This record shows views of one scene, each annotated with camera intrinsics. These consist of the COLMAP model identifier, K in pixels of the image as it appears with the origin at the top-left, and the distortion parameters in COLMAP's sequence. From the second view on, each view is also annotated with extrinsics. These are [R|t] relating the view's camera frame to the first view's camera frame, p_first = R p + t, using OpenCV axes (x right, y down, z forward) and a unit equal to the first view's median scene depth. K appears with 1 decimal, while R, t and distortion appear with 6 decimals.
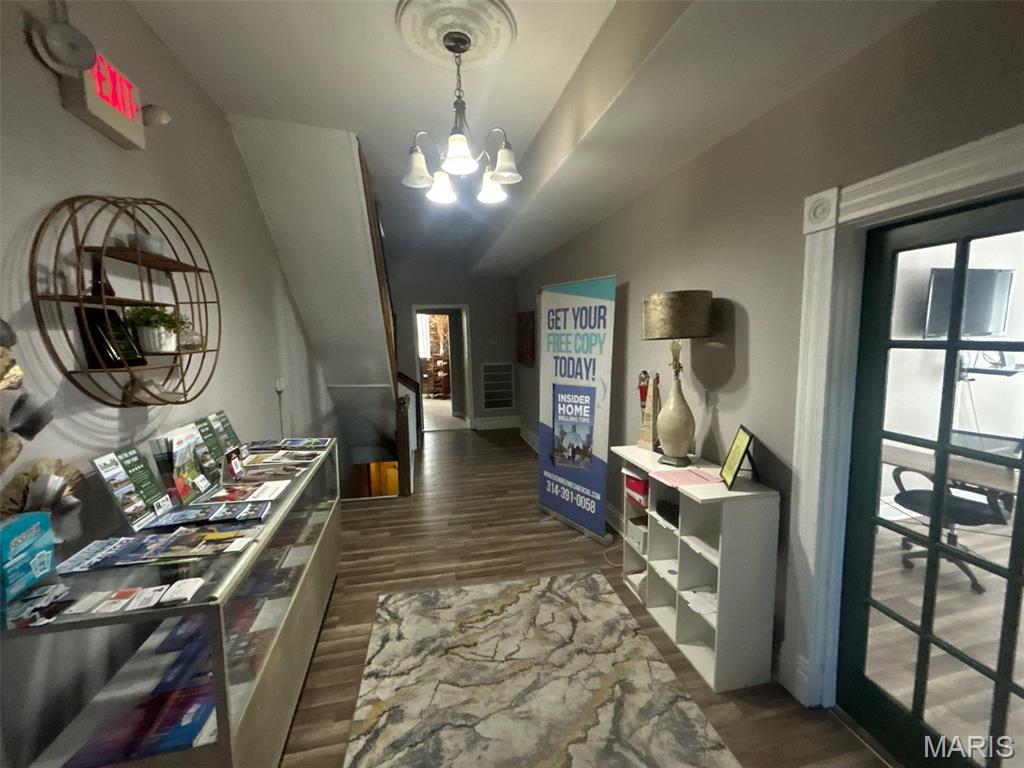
lens RADIAL K [[409.9, 0, 510.1], [0, 409.9, 382.6], [0, 0, 1]] dist [-0.003217, -0.000105]
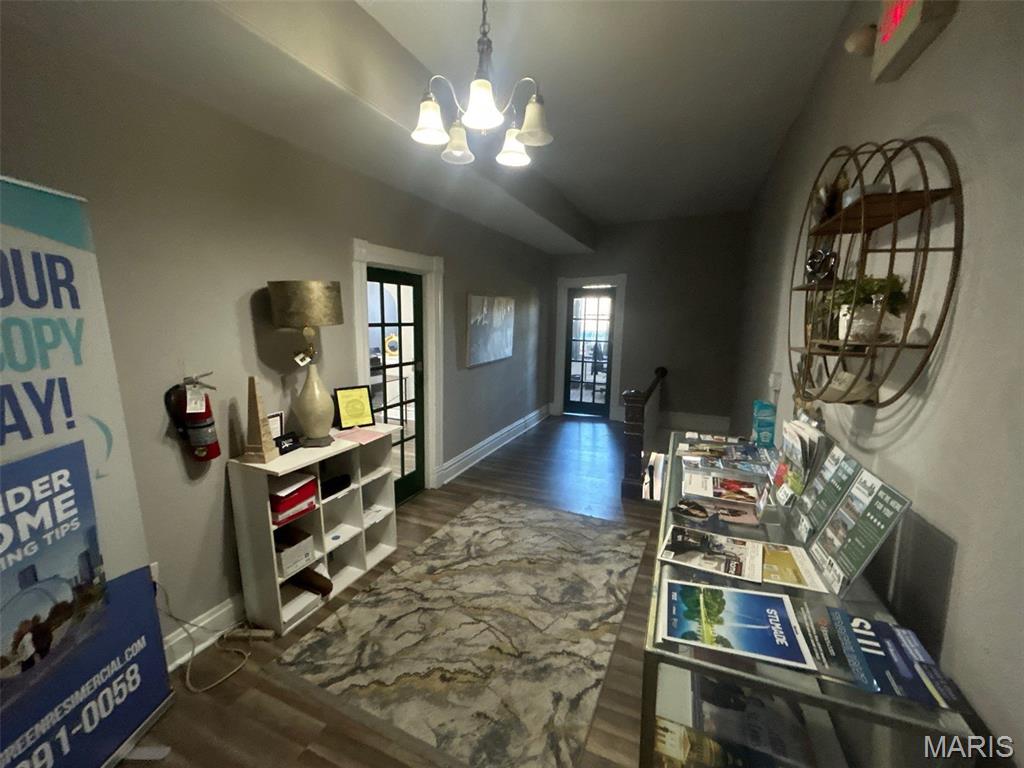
lens RADIAL K [[409.9, 0, 513.2], [0, 409.9, 384.3], [0, 0, 1]] dist [-0.003217, -0.000105]
pose [[-0.804526, -0.087652, 0.587414, -0.594892], [0.074479, 0.966352, 0.246203, -0.170370], [-0.589229, 0.241826, -0.770927, 1.466776]]
